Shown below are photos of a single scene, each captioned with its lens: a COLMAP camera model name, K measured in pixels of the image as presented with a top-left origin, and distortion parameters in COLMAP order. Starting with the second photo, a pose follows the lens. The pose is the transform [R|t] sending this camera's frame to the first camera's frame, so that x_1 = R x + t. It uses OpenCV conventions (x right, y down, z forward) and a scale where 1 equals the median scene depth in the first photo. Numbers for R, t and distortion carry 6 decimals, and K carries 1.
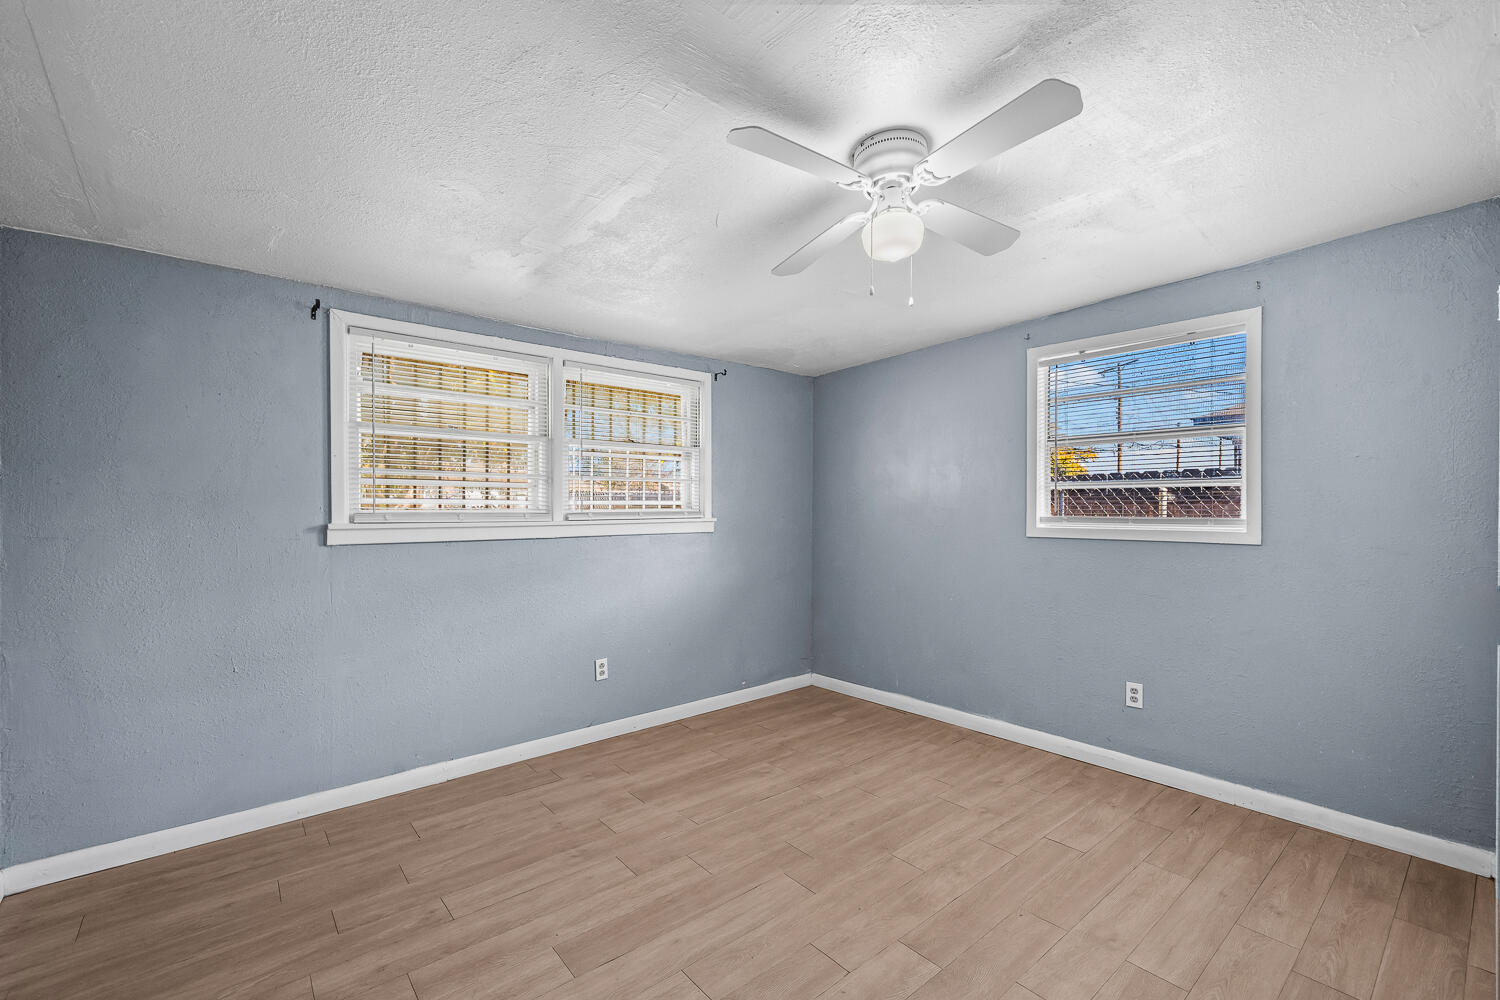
lens RADIAL K [[629.8, 0, 750.0], [0, 629.8, 500.0], [0, 0, 1]] dist [0.000724, 0.000142]
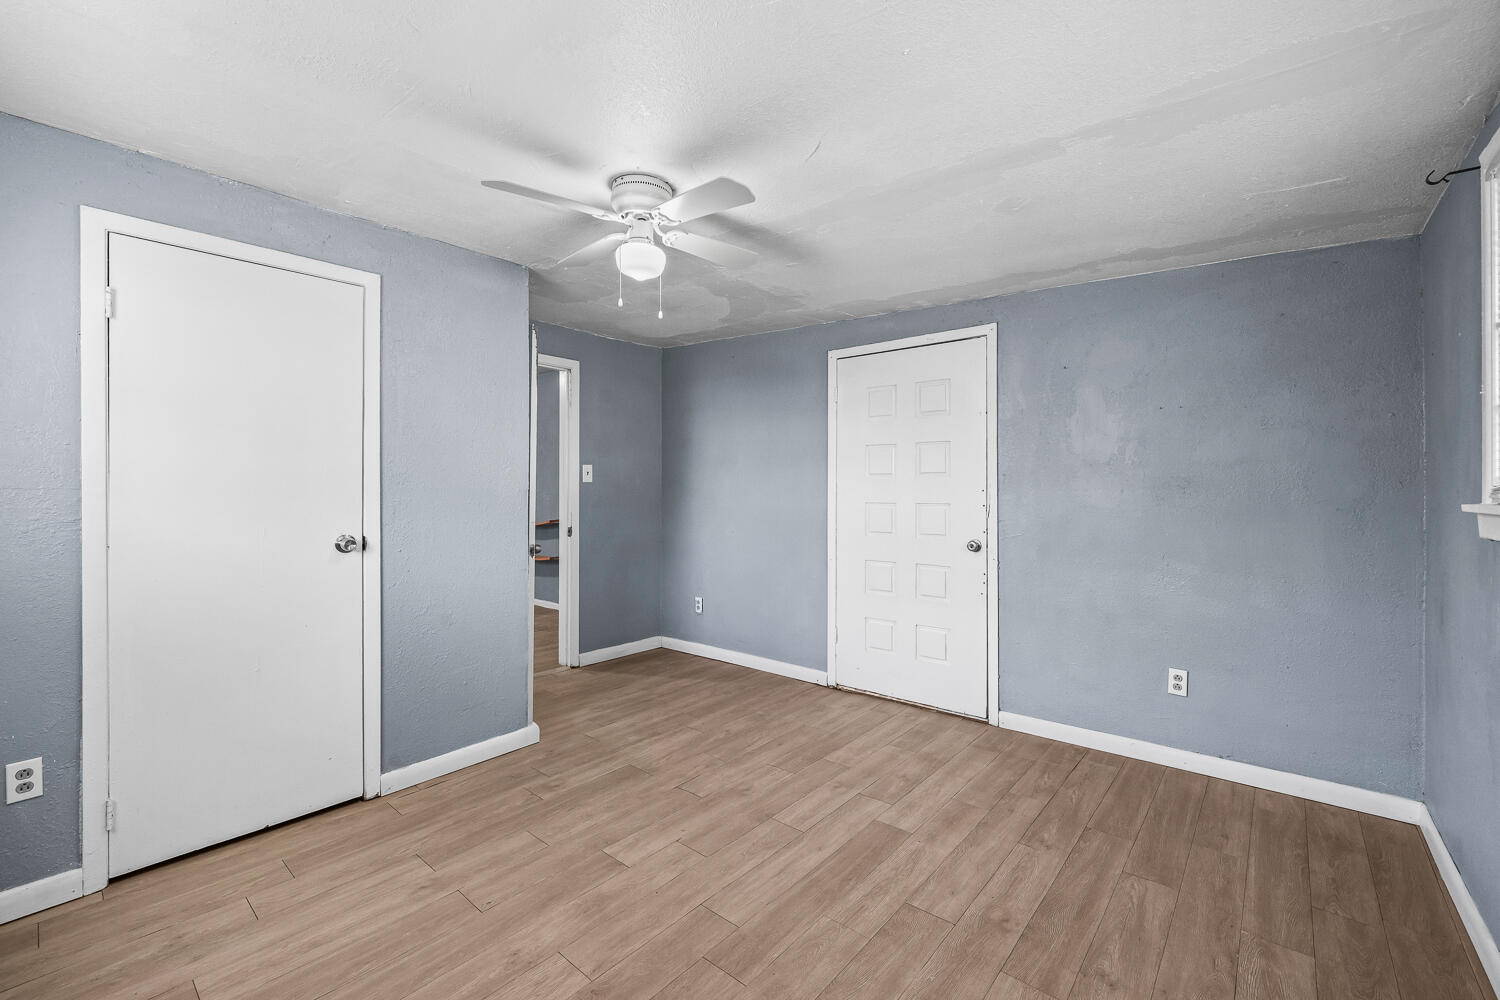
lens RADIAL K [[625.1, 0, 746.5], [0, 625.1, 493.4], [0, 0, 1]] dist [0.000016, 0.000127]
pose [[-0.986746, 0.001458, -0.162267, 0.189268], [0.003074, 0.999948, -0.009706, 0.041726], [0.162244, -0.010076, -0.986699, 1.949589]]
